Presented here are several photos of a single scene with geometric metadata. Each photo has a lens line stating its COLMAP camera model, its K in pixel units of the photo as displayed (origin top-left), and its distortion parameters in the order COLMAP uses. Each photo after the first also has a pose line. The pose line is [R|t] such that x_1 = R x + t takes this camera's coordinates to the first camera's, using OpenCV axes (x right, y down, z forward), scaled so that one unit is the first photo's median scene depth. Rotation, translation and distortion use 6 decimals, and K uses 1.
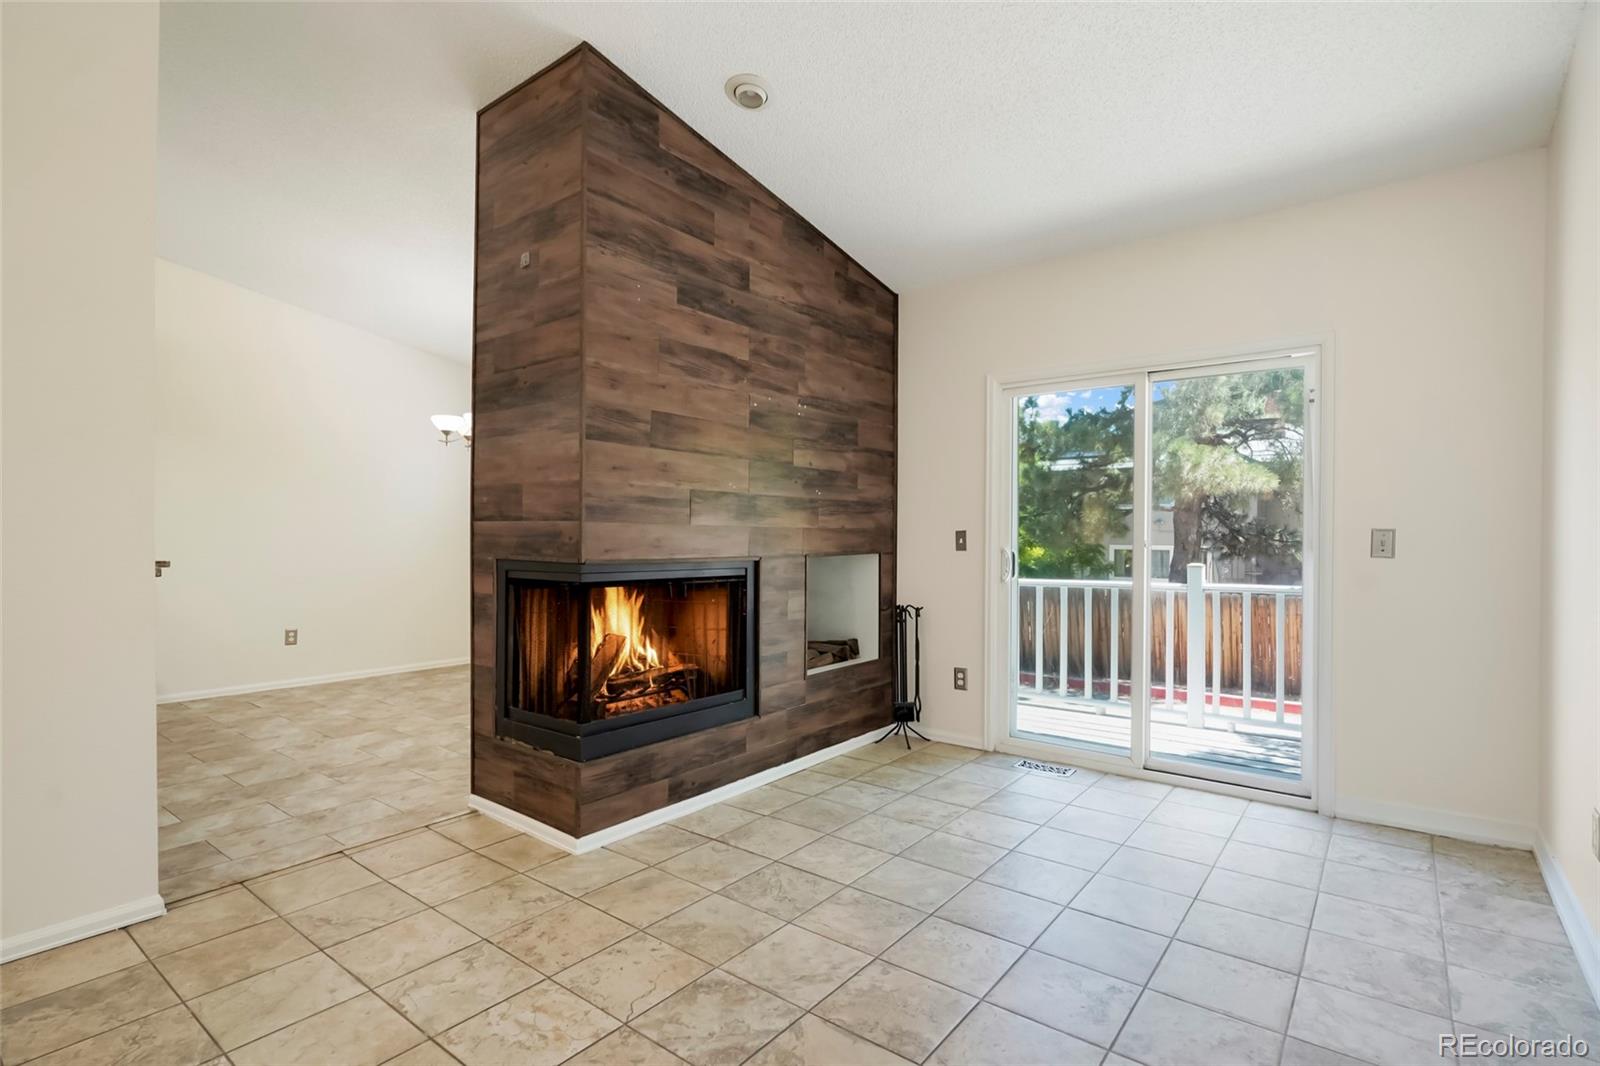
lens RADIAL K [[777.6, 0, 794.1], [0, 777.6, 521.1], [0, 0, 1]] dist [-0.006668, 0.000889]
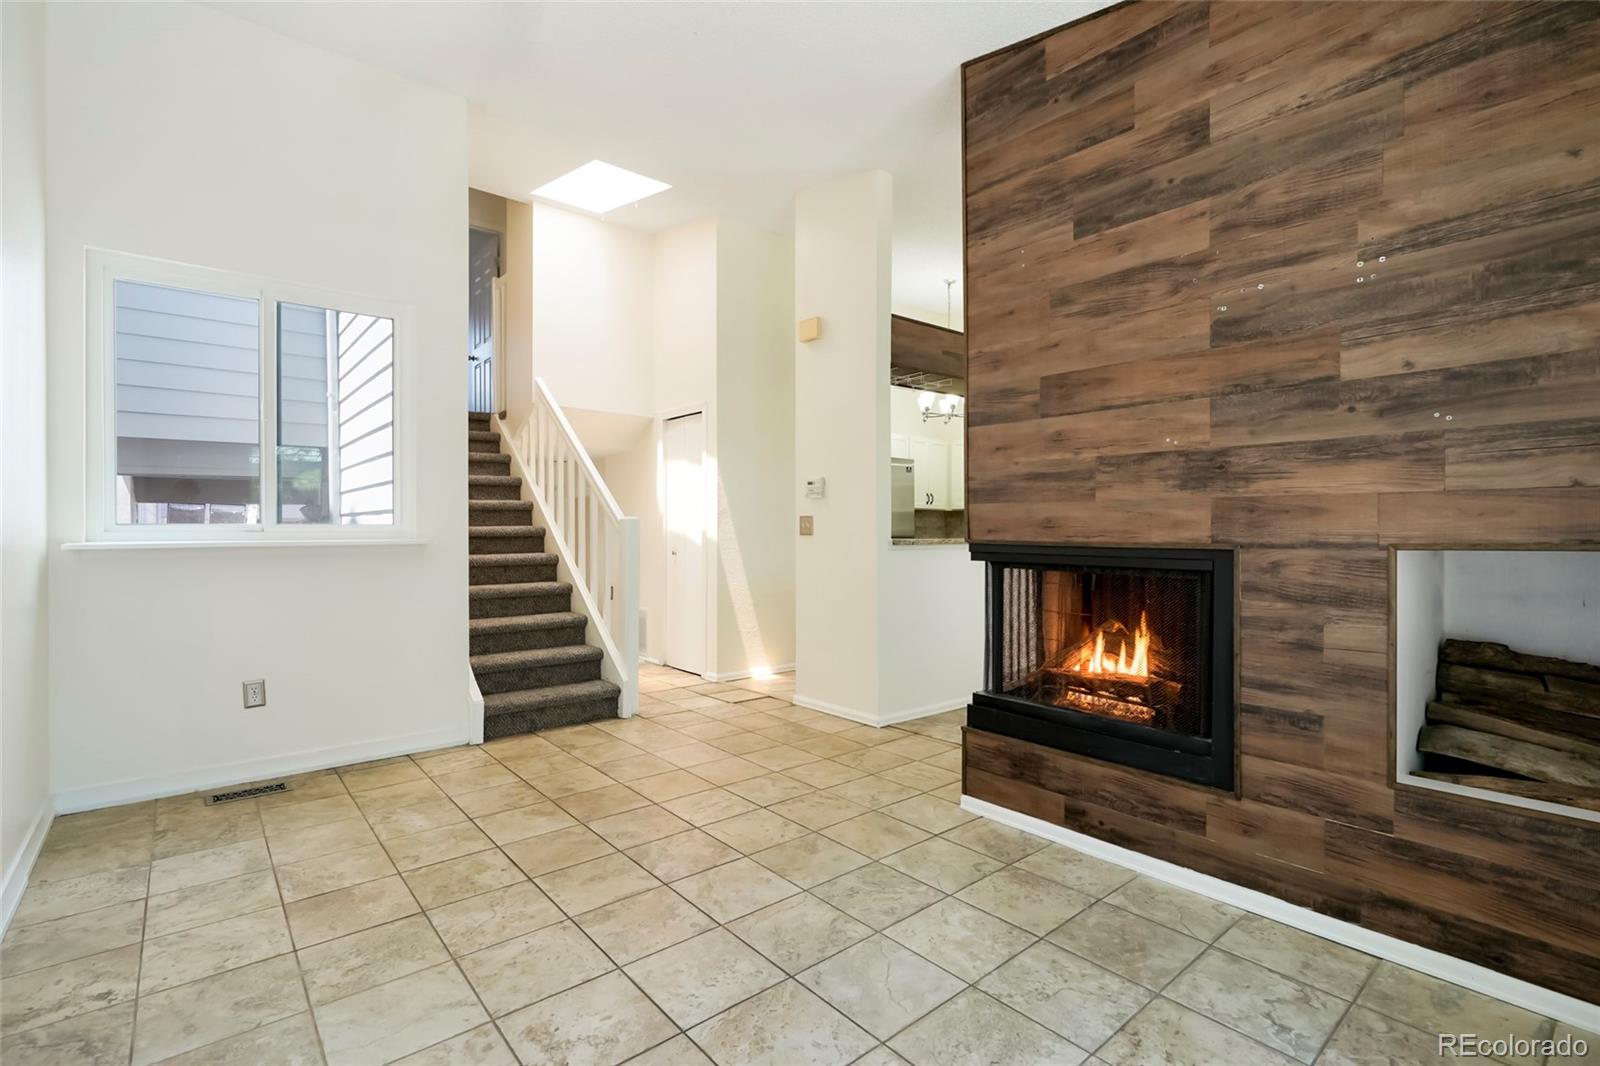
lens RADIAL K [[735.9, 0, 802.5], [0, 735.9, 515.0], [0, 0, 1]] dist [-0.009038, 0.002043]
pose [[-0.203257, -0.023683, -0.978839, 0.685652], [0.019792, 0.999404, -0.028290, 0.035689], [0.978925, -0.025123, -0.202667, 0.866047]]
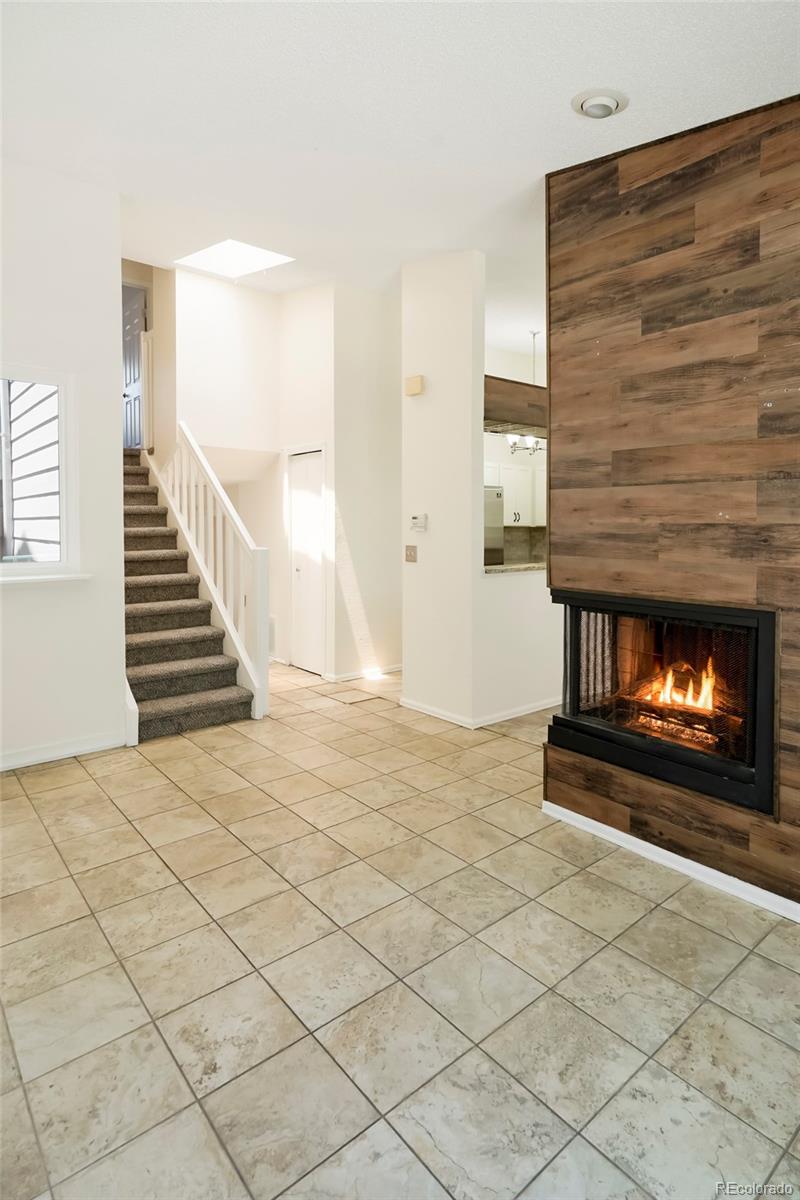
lens RADIAL K [[634.0, 0, 402.6], [0, 634.0, 524.1], [0, 0, 1]] dist [-0.008097, 0.001829]
pose [[-0.210371, -0.003450, -0.977616, 0.697795], [0.019917, 0.999771, -0.007814, -0.040851], [0.977419, -0.021115, -0.210254, 0.868068]]
